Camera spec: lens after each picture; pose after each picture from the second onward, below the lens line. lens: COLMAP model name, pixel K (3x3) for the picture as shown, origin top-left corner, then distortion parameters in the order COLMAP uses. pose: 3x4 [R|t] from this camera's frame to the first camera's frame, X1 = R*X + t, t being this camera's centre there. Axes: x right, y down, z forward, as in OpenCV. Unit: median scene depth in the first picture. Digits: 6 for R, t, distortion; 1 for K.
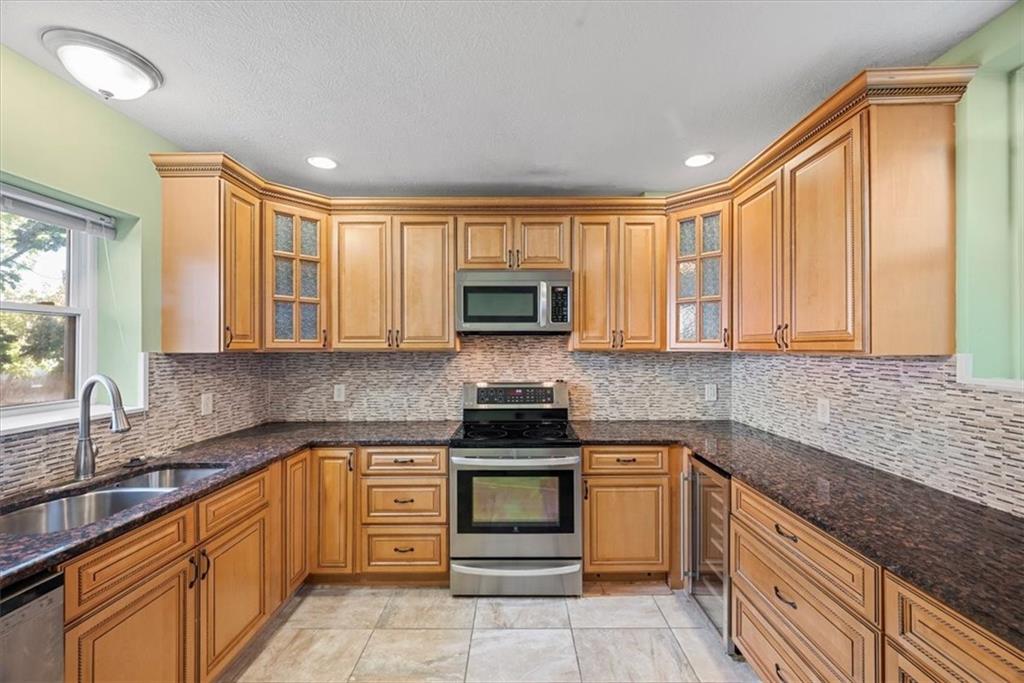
lens RADIAL K [[404.7, 0, 492.5], [0, 404.7, 346.0], [0, 0, 1]] dist [-0.003493, 0.001871]
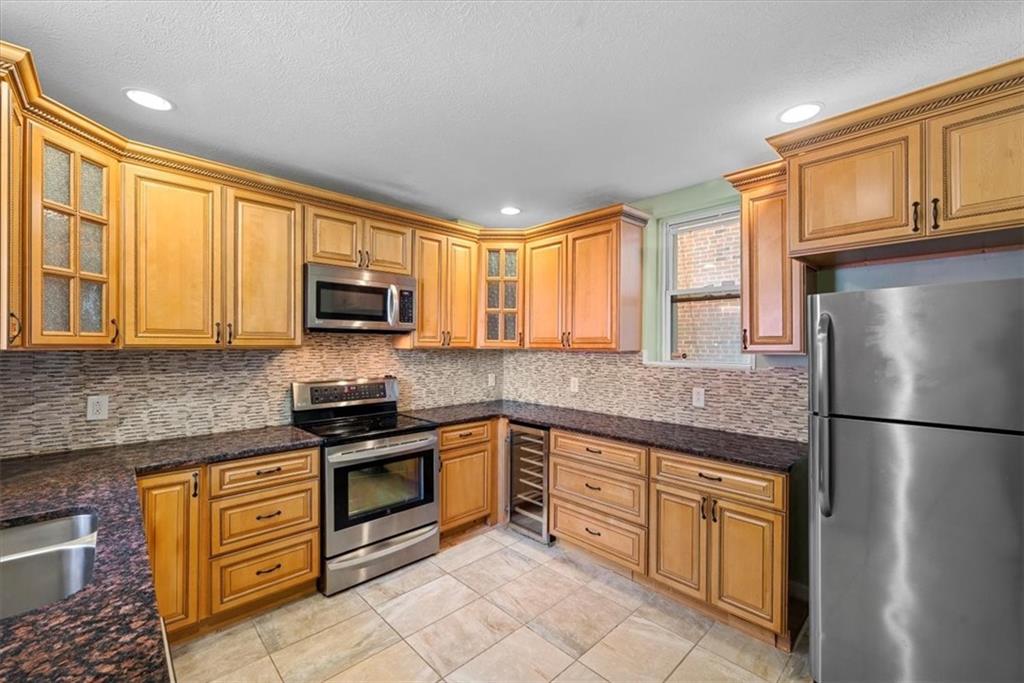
lens RADIAL K [[404.7, 0, 526.6], [0, 404.7, 346.6], [0, 0, 1]] dist [-0.003493, 0.001871]
pose [[0.716532, 0.003340, 0.697546, -0.414506], [-0.008455, 0.999957, 0.003897, 0.000025], [-0.697503, -0.008690, 0.716529, -0.037715]]
